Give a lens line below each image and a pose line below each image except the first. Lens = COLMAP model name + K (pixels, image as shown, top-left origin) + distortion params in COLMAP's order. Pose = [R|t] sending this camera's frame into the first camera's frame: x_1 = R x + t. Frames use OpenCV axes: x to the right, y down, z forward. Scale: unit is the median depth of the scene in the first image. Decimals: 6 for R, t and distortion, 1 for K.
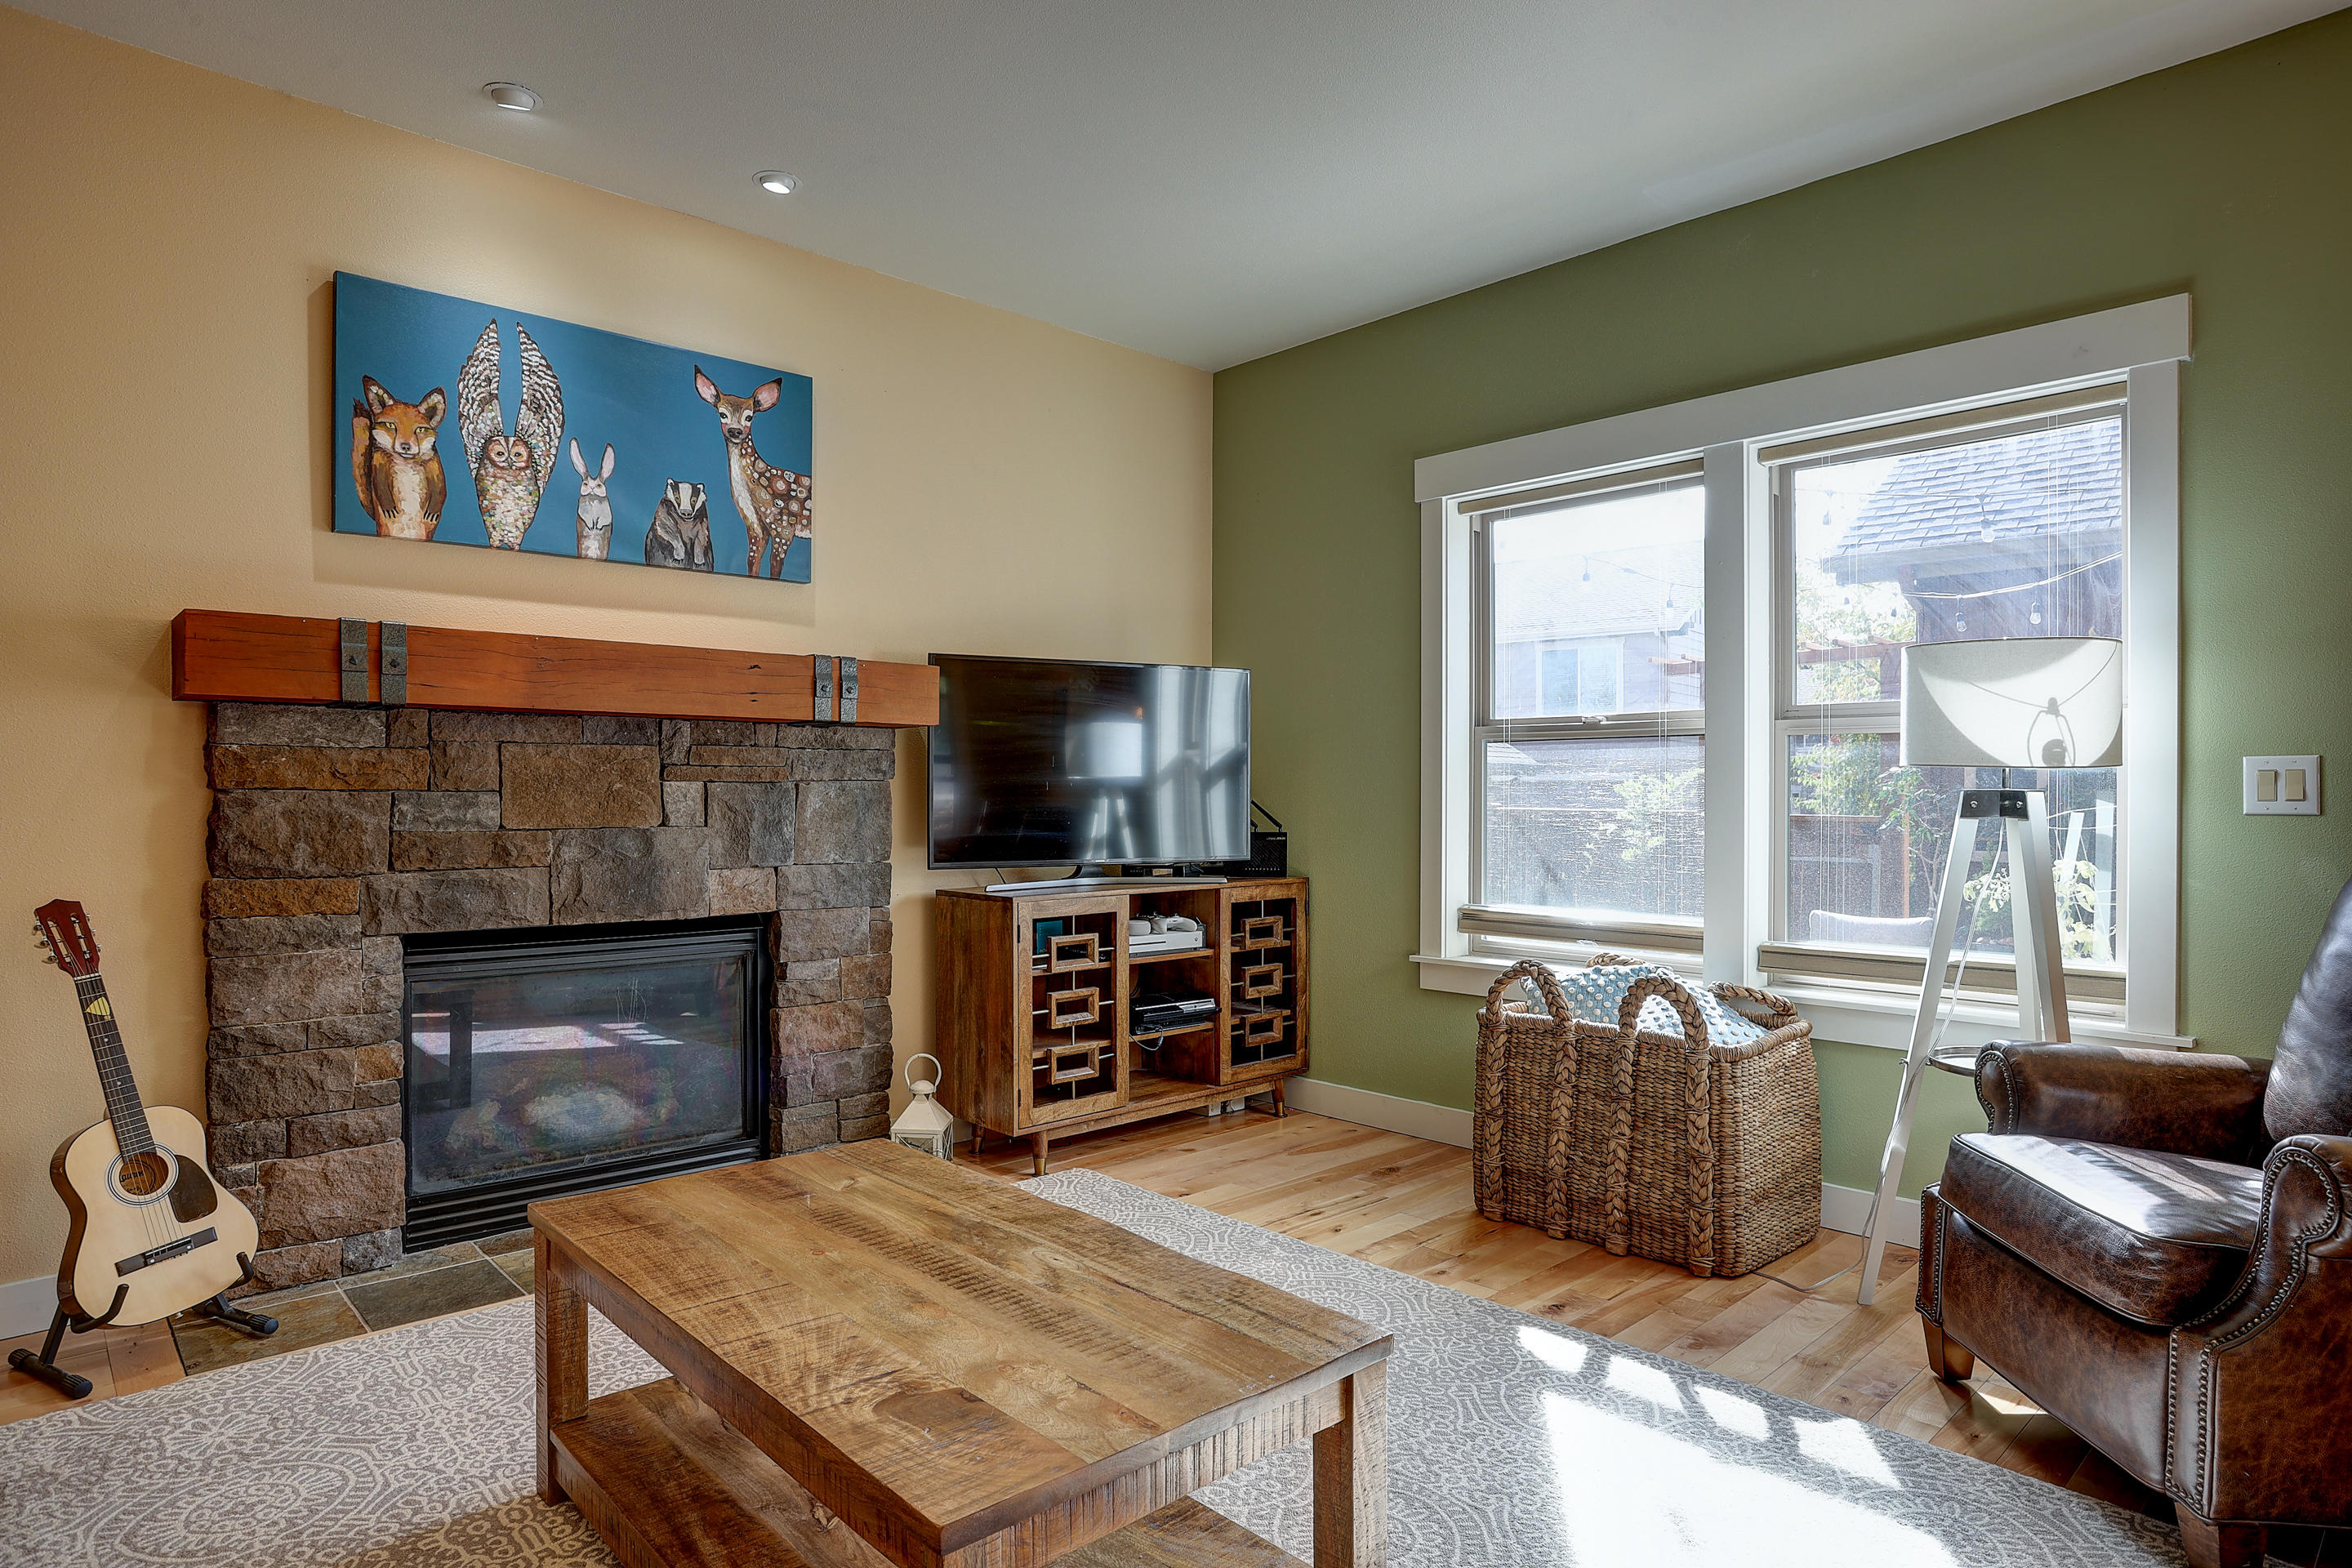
lens RADIAL K [[1313.8, 0, 1188.0], [0, 1313.8, 790.1], [0, 0, 1]] dist [-0.061231, 0.027094]
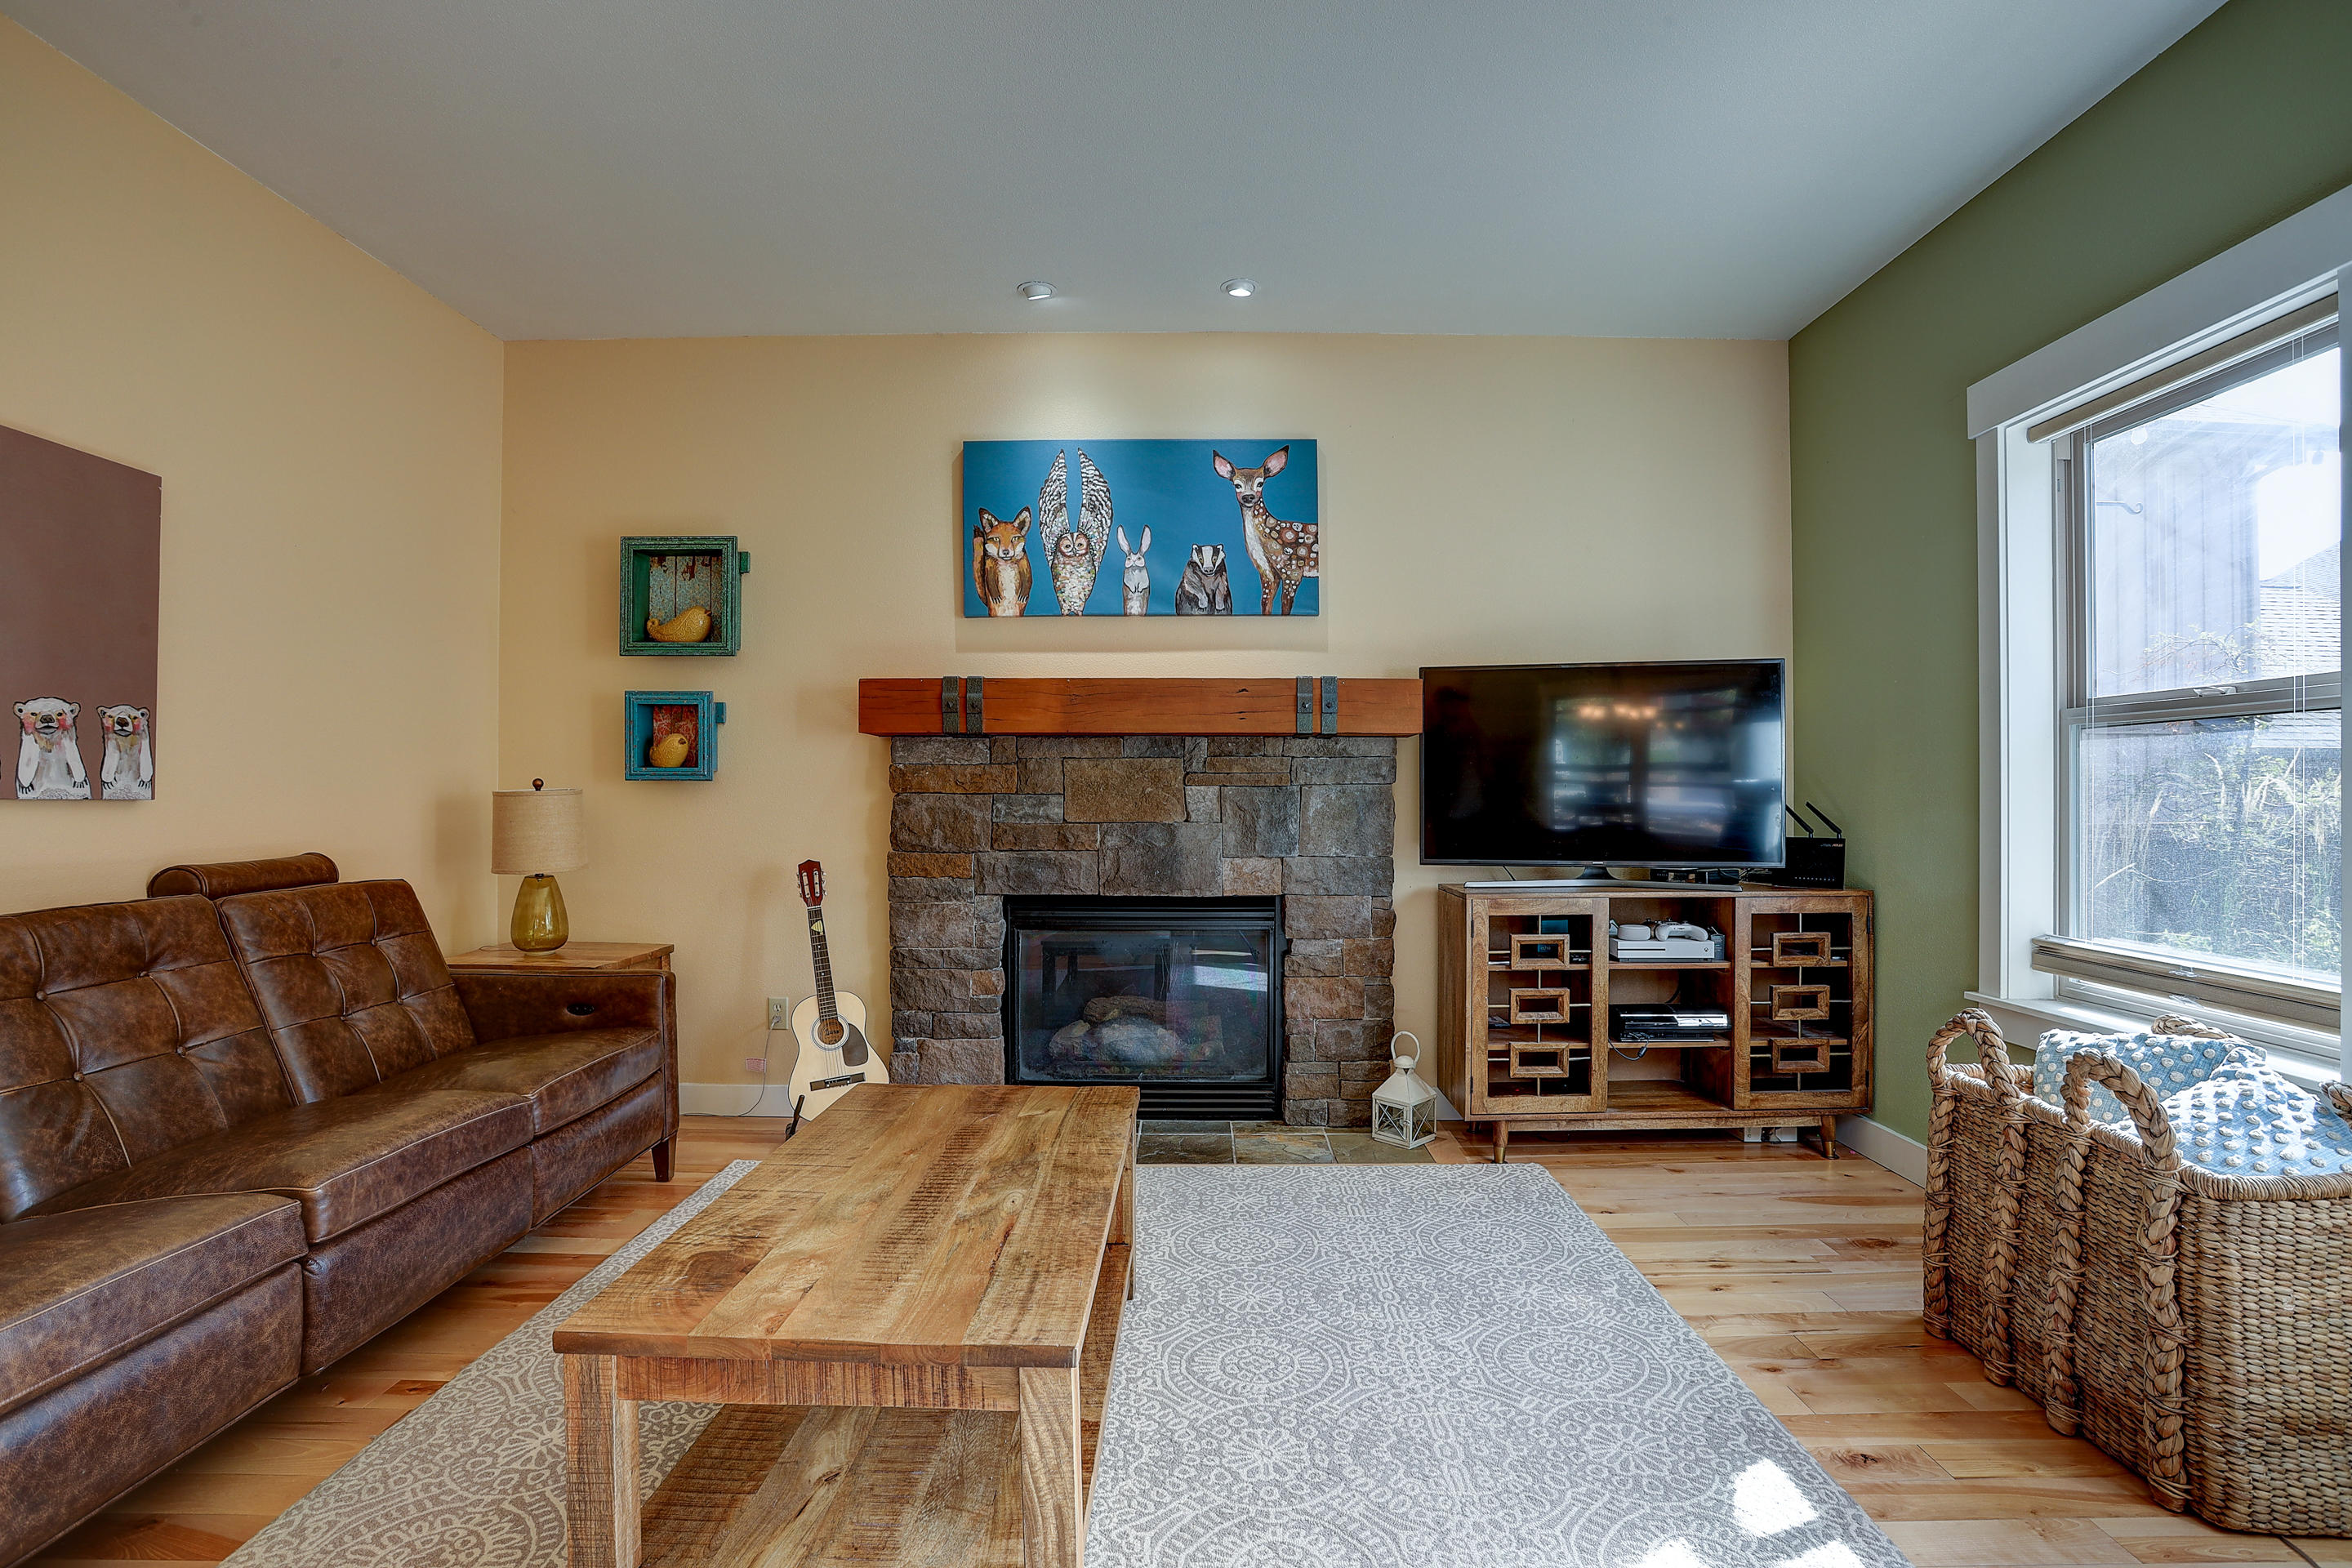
lens RADIAL K [[1144.0, 0, 1188.8], [0, 1144.0, 795.4], [0, 0, 1]] dist [-0.075144, 0.030923]
pose [[0.724793, -0.001190, -0.688965, 0.383184], [0.002973, 0.999995, 0.001401, 0.000885], [0.688960, -0.003063, 0.724793, 0.212379]]
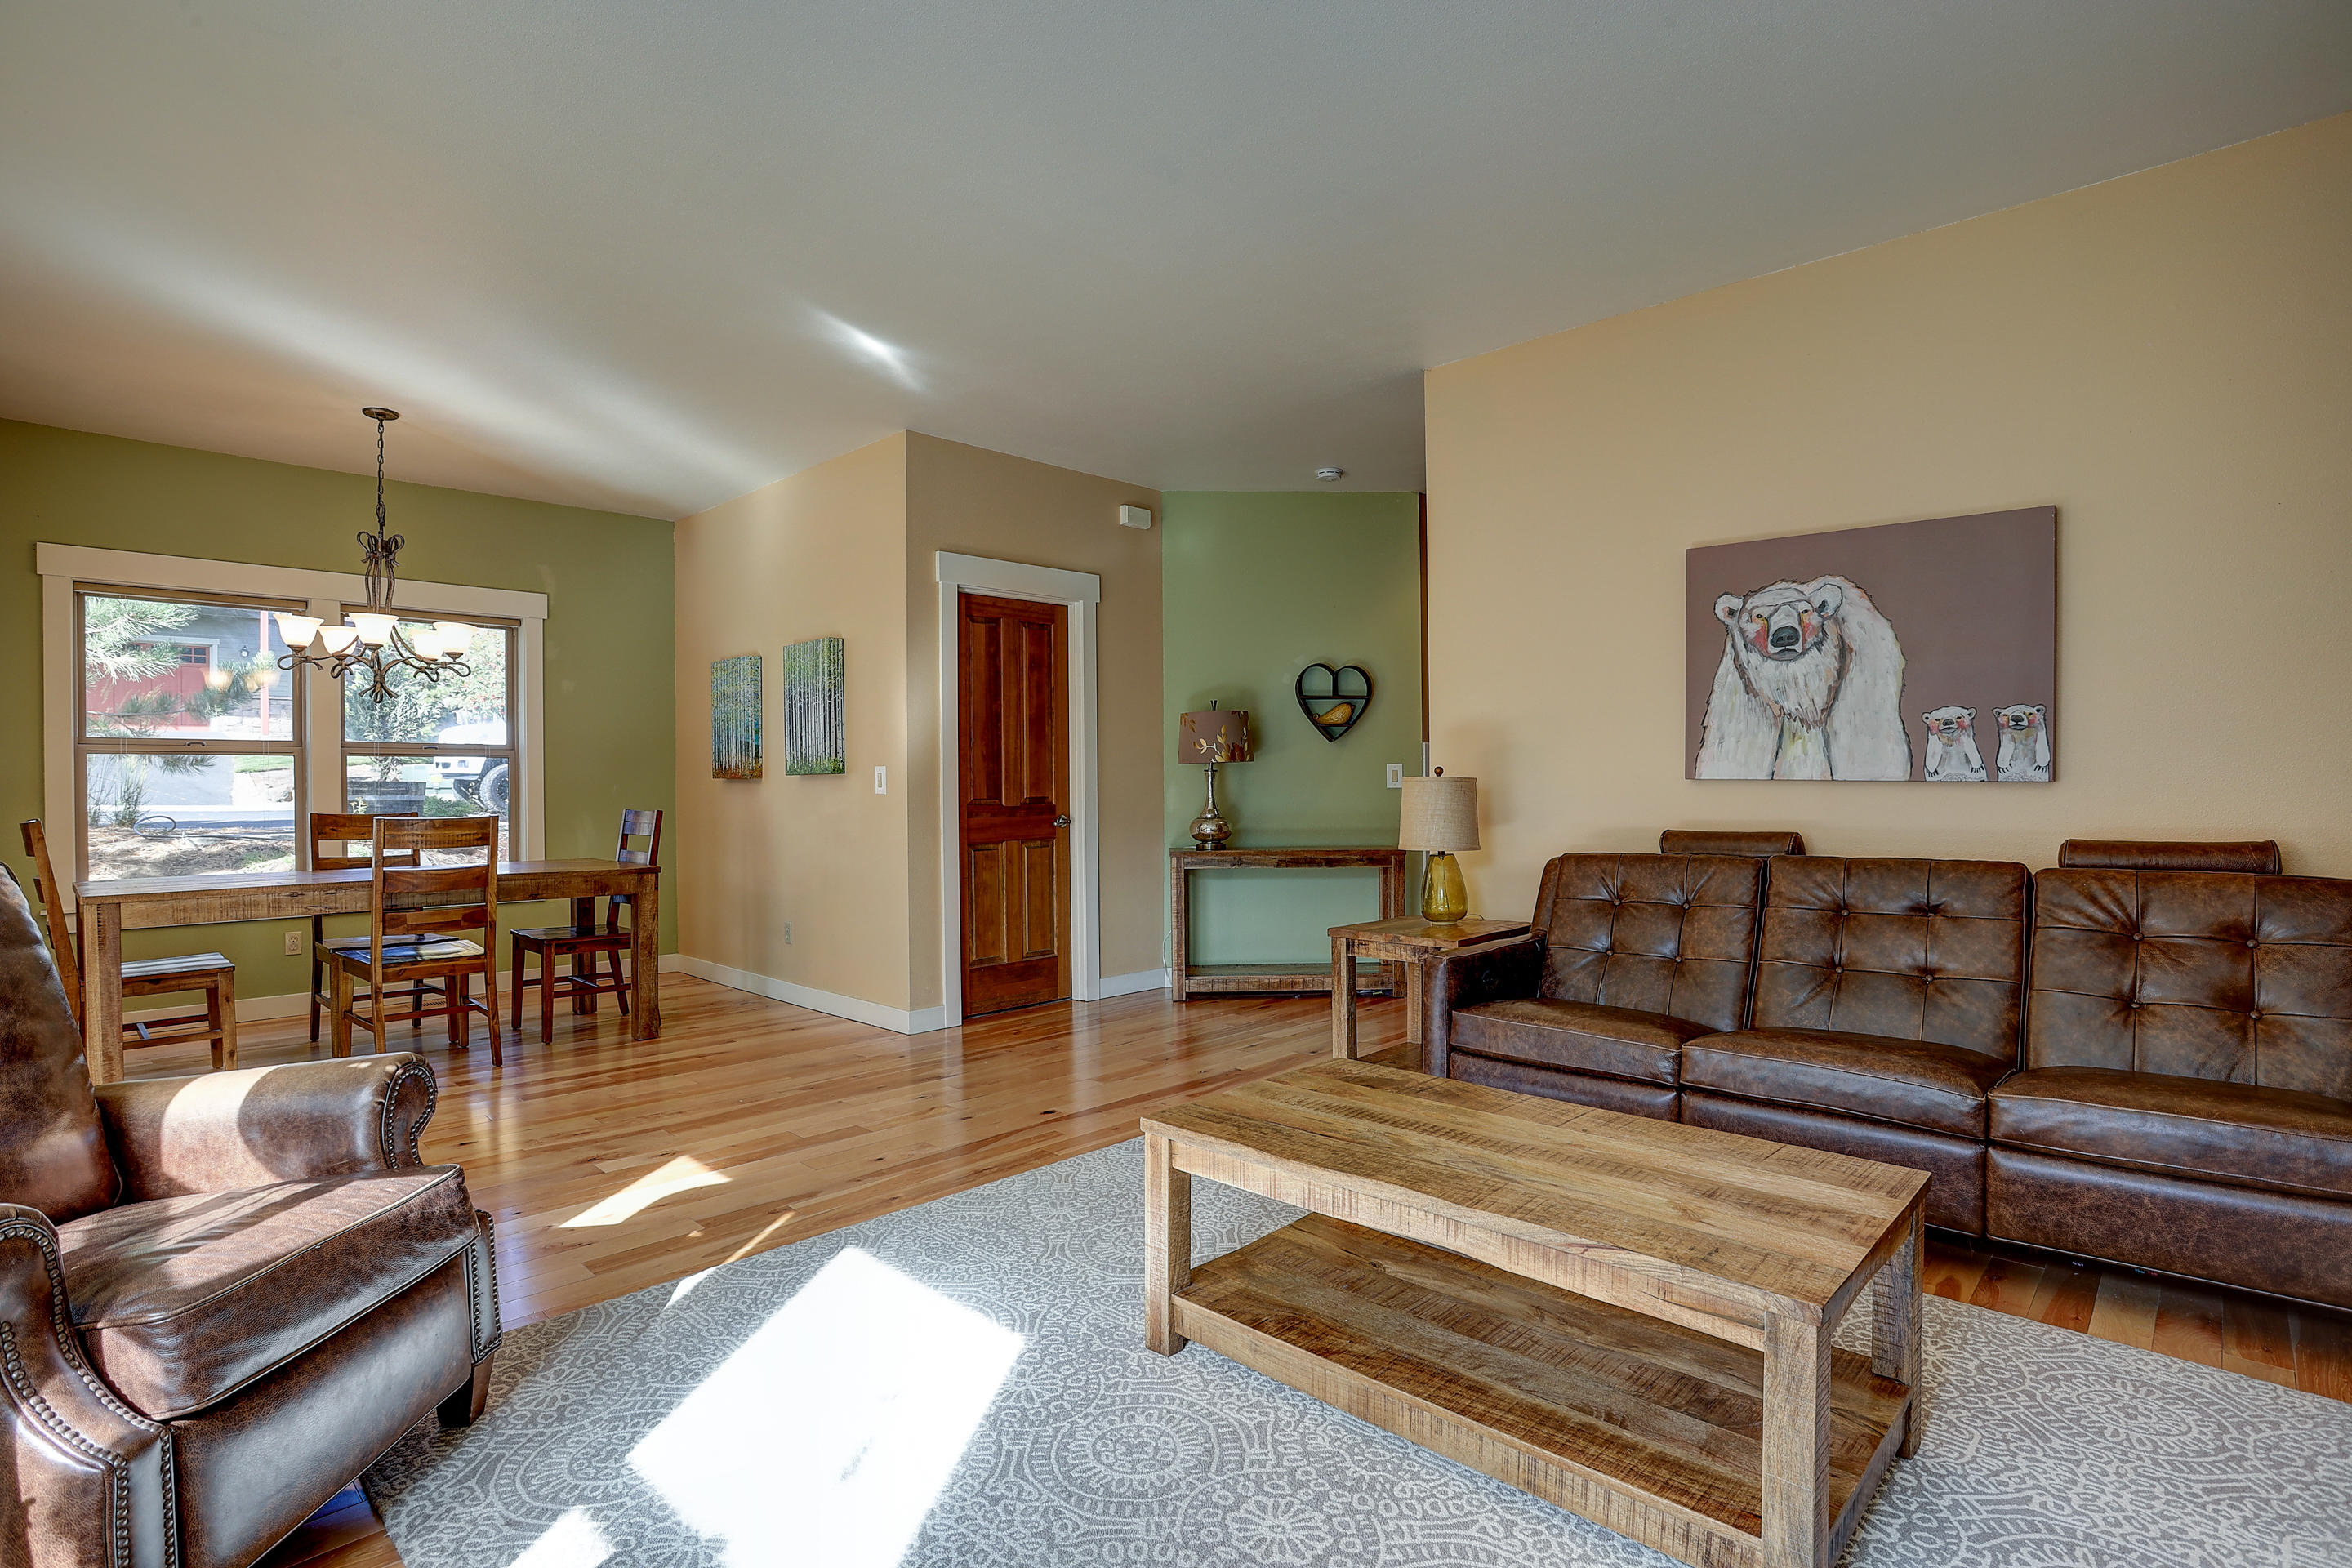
lens RADIAL K [[1144.0, 0, 1208.9], [0, 1144.0, 786.5], [0, 0, 1]] dist [-0.075144, 0.030923]
pose [[-0.996999, 0.002555, -0.077373, 0.089358], [0.002568, 0.999997, -0.000078, 0.005231], [0.077372, -0.000277, -0.997002, 1.139554]]
